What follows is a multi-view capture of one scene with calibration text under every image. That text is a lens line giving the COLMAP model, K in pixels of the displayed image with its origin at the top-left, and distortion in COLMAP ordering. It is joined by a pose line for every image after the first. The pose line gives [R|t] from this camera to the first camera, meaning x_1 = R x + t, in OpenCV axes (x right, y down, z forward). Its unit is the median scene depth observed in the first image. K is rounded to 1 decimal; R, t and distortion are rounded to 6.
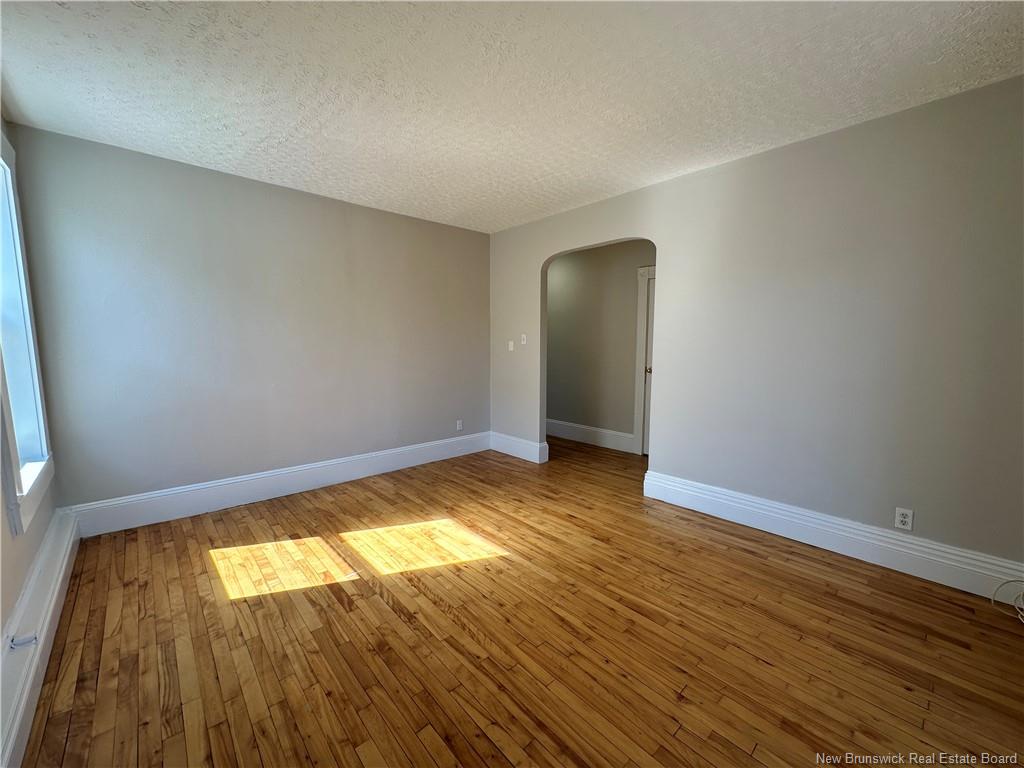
lens RADIAL K [[409.1, 0, 512.0], [0, 409.1, 384.0], [0, 0, 1]] dist [-0.000098, 0.000602]
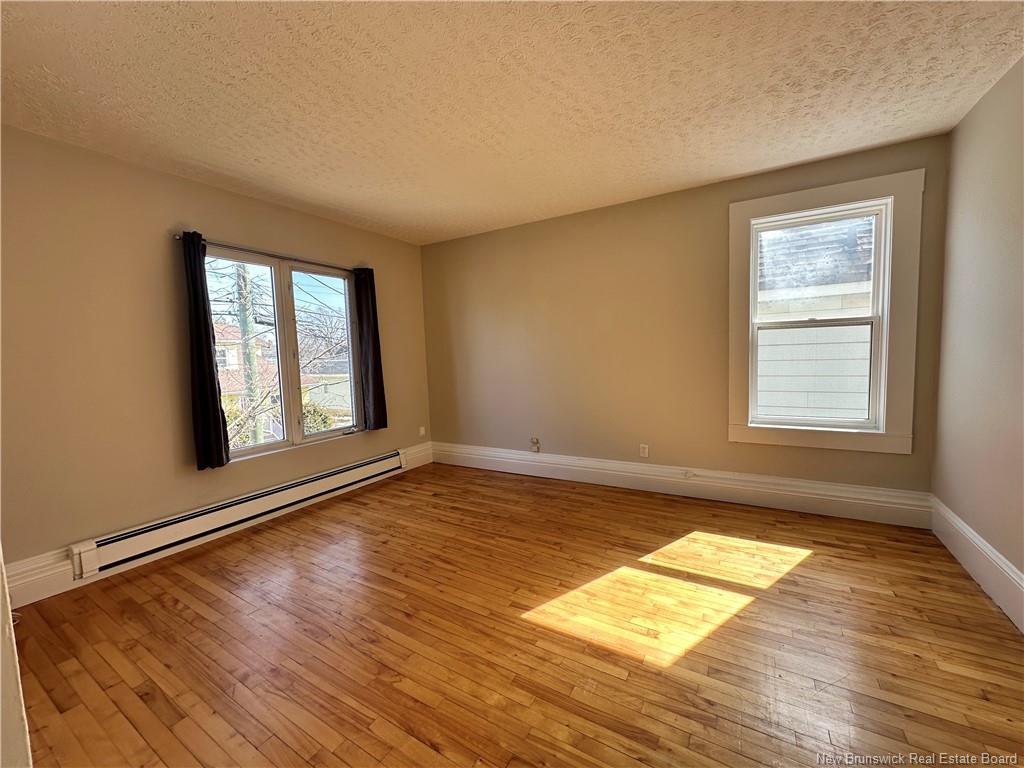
lens RADIAL K [[409.1, 0, 512.0], [0, 409.1, 384.0], [0, 0, 1]] dist [-0.000098, 0.000602]
pose [[-0.955429, 0.052168, -0.290574, 0.229222], [-0.004739, 0.981426, 0.191783, -0.183278], [0.295182, 0.184612, -0.937436, 1.763756]]
